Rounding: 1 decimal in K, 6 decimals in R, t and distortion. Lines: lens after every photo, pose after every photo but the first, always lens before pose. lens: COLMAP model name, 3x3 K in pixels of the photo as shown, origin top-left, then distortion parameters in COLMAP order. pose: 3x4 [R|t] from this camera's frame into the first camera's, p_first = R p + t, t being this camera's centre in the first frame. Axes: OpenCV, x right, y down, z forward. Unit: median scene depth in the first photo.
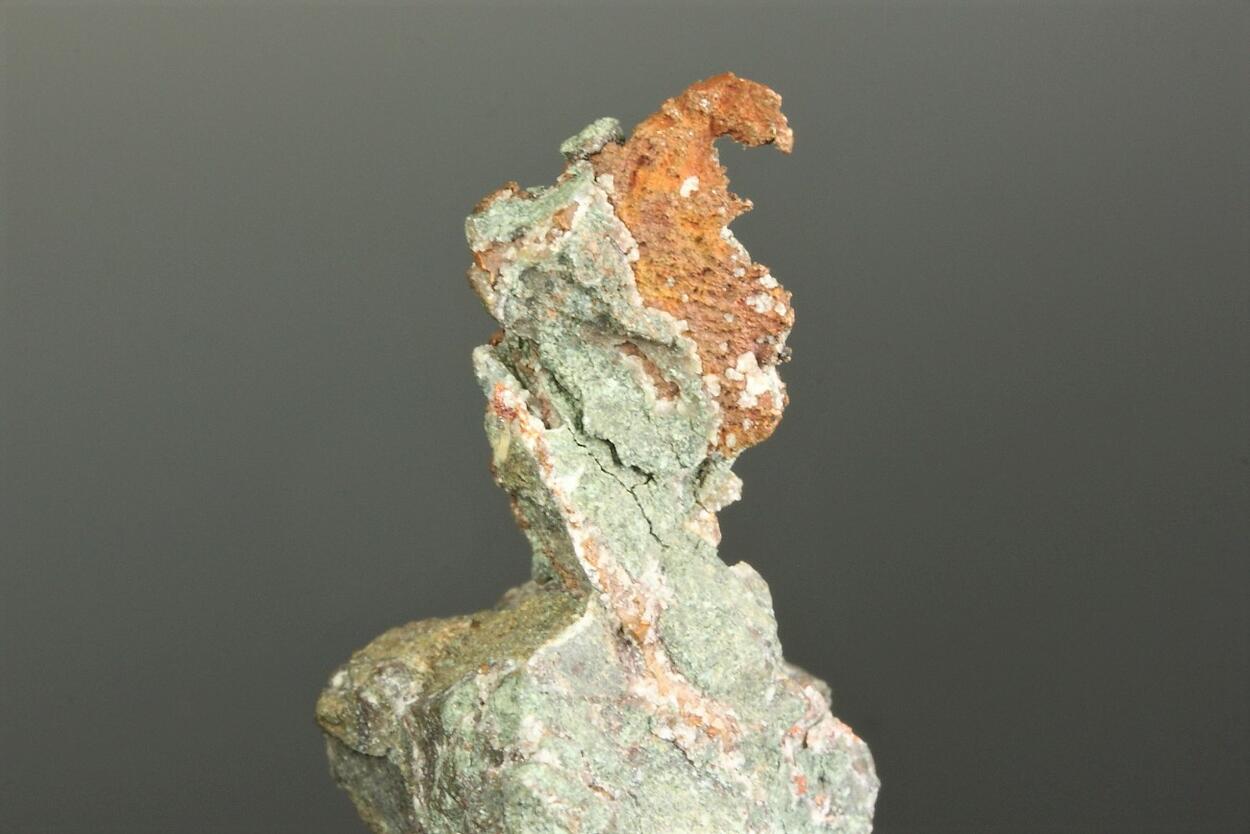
lens RADIAL K [[5216.4, 0, 624.6], [0, 5216.4, 418.0], [0, 0, 1]] dist [-0.152643, 0.000000]
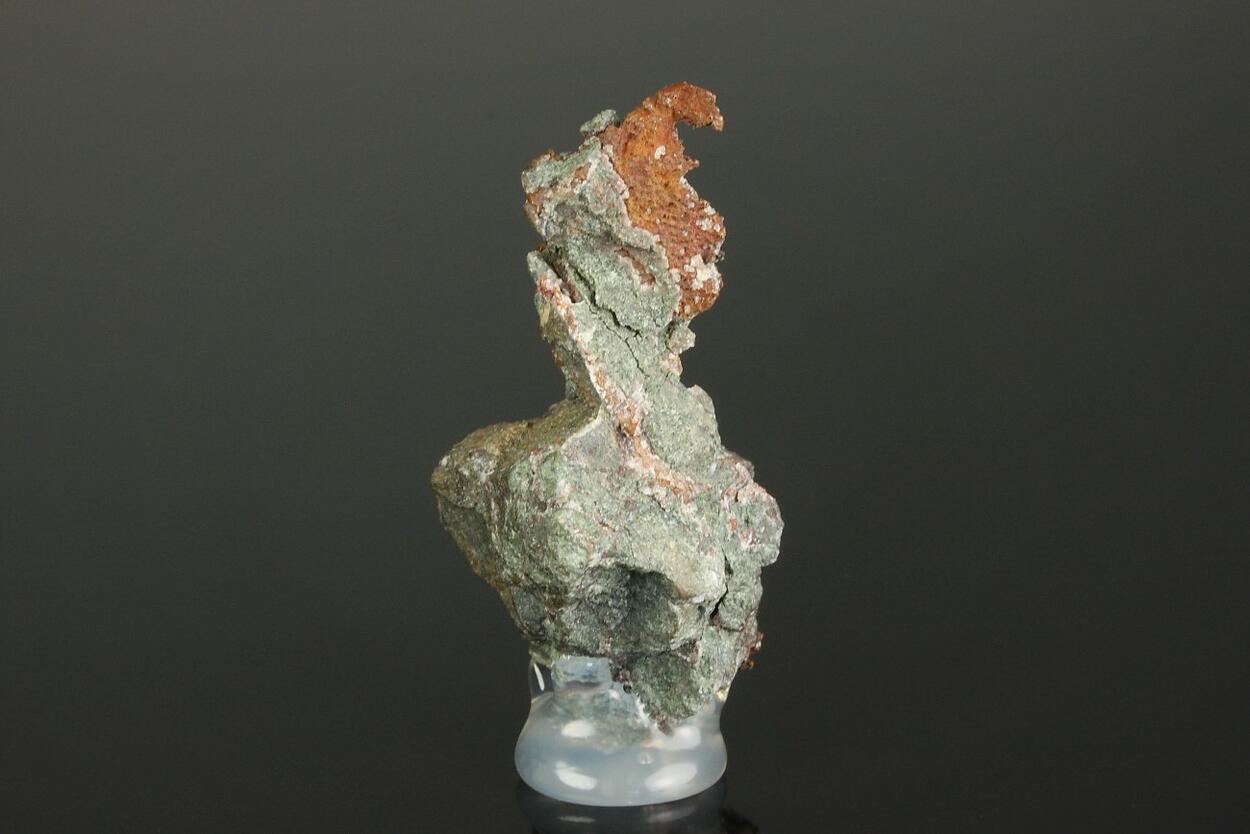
lens RADIAL K [[5216.4, 0, 625.1], [0, 5216.4, 416.2], [0, 0, 1]] dist [-0.152643, 0.000000]
pose [[0.999752, -0.005357, -0.021612, 0.035908], [0.005784, 0.999789, 0.019736, 0.005347], [0.021501, -0.019856, 0.999572, -0.611705]]
